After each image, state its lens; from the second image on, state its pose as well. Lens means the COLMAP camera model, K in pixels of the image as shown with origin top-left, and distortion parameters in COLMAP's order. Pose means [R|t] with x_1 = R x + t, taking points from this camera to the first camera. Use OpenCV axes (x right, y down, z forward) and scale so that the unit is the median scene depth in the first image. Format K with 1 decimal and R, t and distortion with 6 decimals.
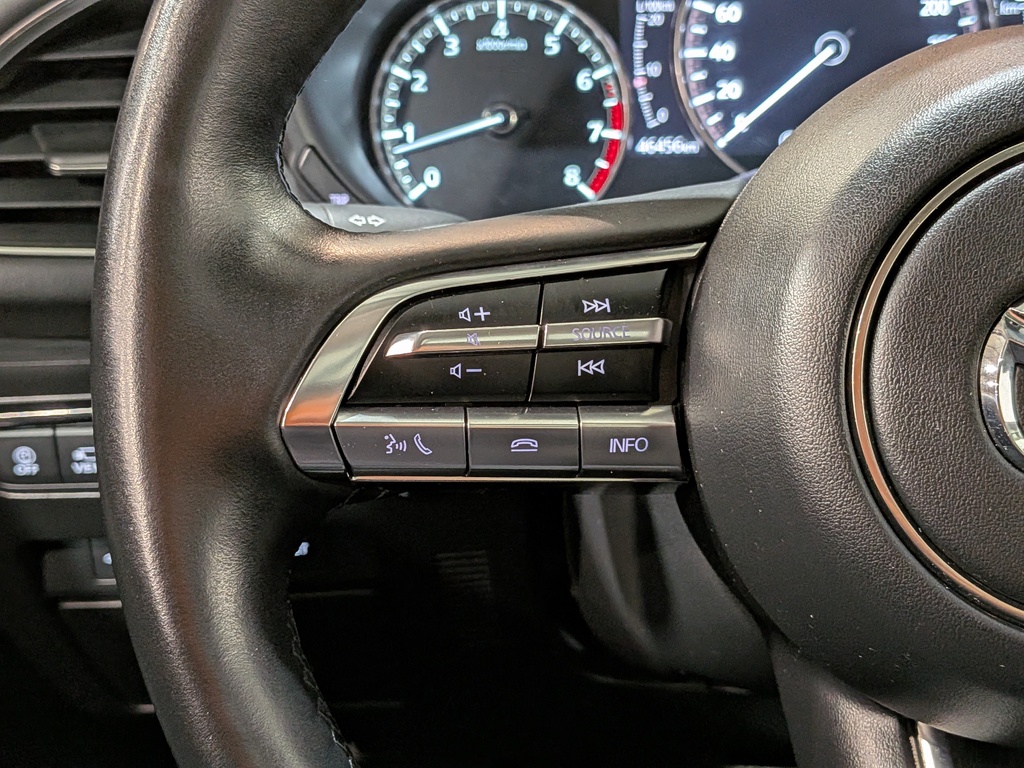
lens RADIAL K [[1515.2, 0, 465.0], [0, 1515.2, 386.5], [0, 0, 1]] dist [0.060357, 0.000000]
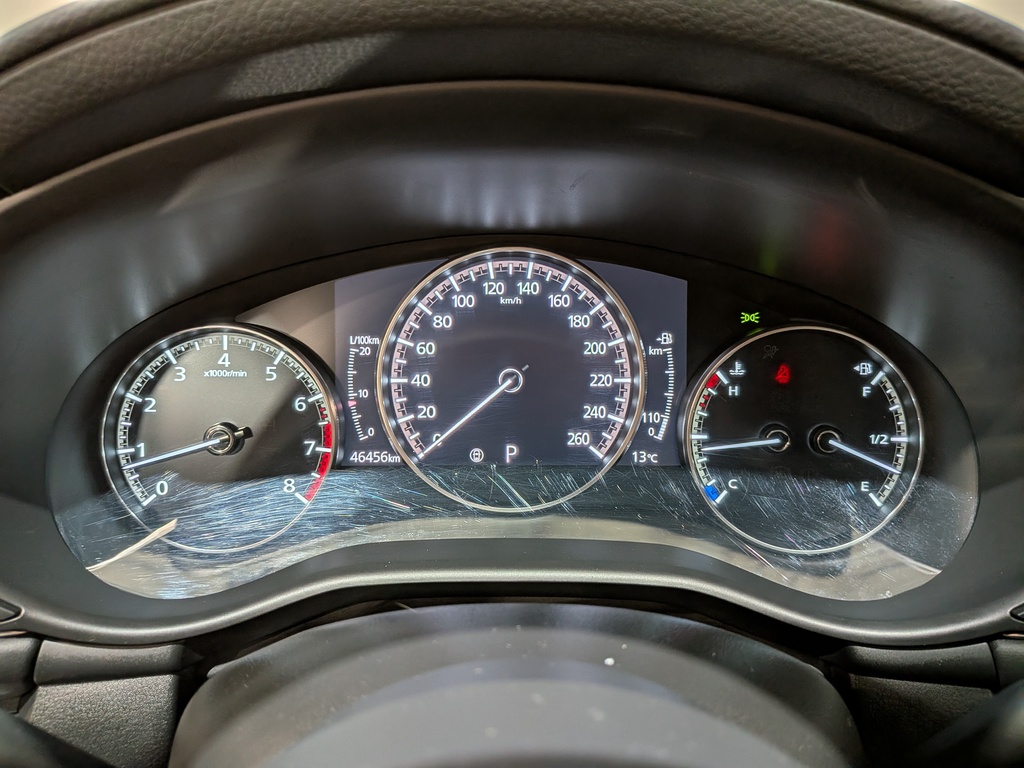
lens RADIAL K [[744.2, 0, 495.6], [0, 744.2, 383.7], [0, 0, 1]] dist [0.061296, -0.106291]
pose [[0.997213, 0.010550, 0.073859, 0.185872], [-0.009121, 0.999765, -0.019669, -0.207869], [-0.074049, 0.018940, 0.997075, 0.421811]]
